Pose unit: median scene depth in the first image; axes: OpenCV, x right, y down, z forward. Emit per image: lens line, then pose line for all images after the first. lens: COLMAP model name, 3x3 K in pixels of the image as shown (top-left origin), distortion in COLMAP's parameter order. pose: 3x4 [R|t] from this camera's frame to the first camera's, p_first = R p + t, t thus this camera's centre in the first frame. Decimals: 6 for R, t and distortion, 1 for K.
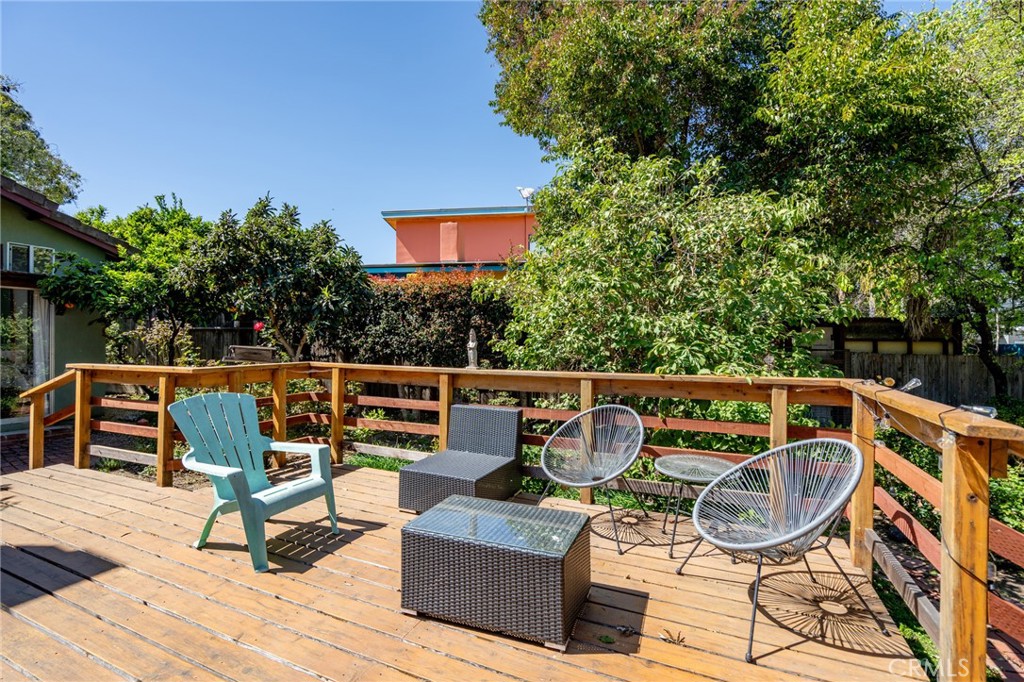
lens RADIAL K [[459.7, 0, 506.7], [0, 459.7, 339.6], [0, 0, 1]] dist [-0.004281, 0.001257]
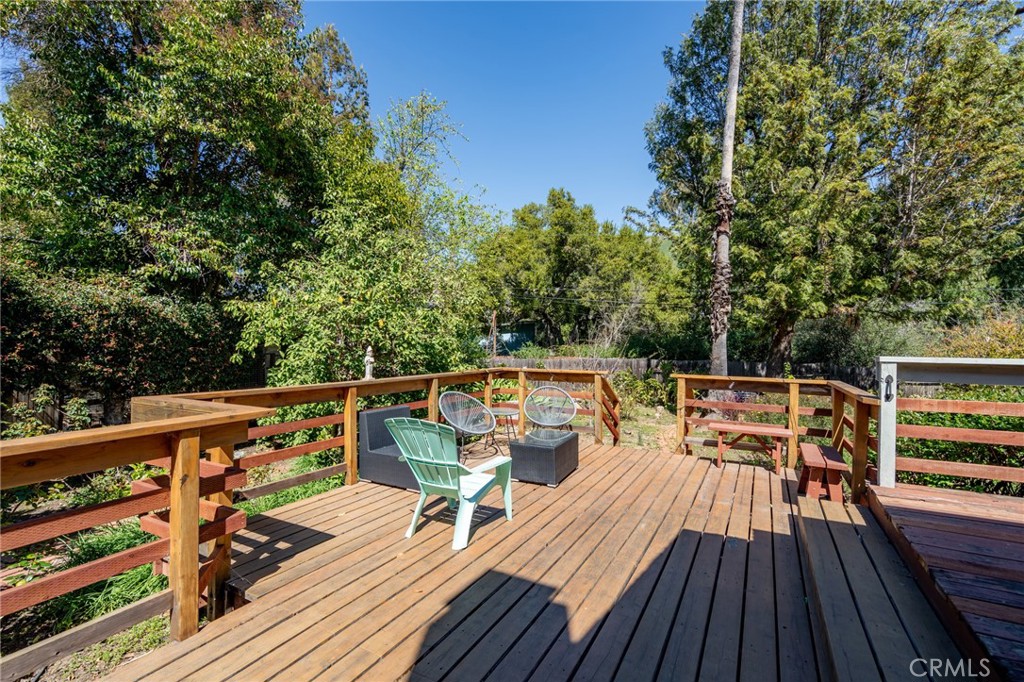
lens RADIAL K [[459.7, 0, 506.7], [0, 459.7, 339.6], [0, 0, 1]] dist [-0.004281, 0.001257]
pose [[0.079573, 0.006339, 0.996809, -1.213814], [-0.002043, 0.999979, -0.006196, -0.033970], [-0.996827, -0.001544, 0.079584, 0.546058]]
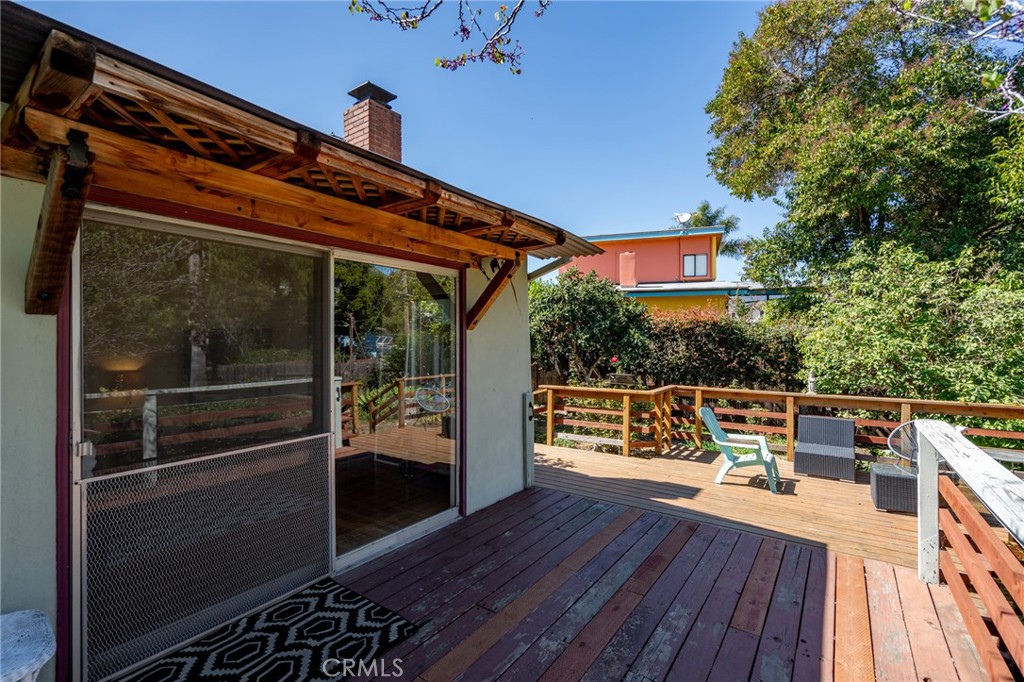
lens RADIAL K [[459.7, 0, 506.7], [0, 459.7, 339.6], [0, 0, 1]] dist [-0.004281, 0.001257]
pose [[0.980972, -0.003989, -0.194106, -0.820349], [0.003155, 0.999984, -0.004601, -0.126462], [0.194121, 0.003901, 0.980970, -0.819598]]
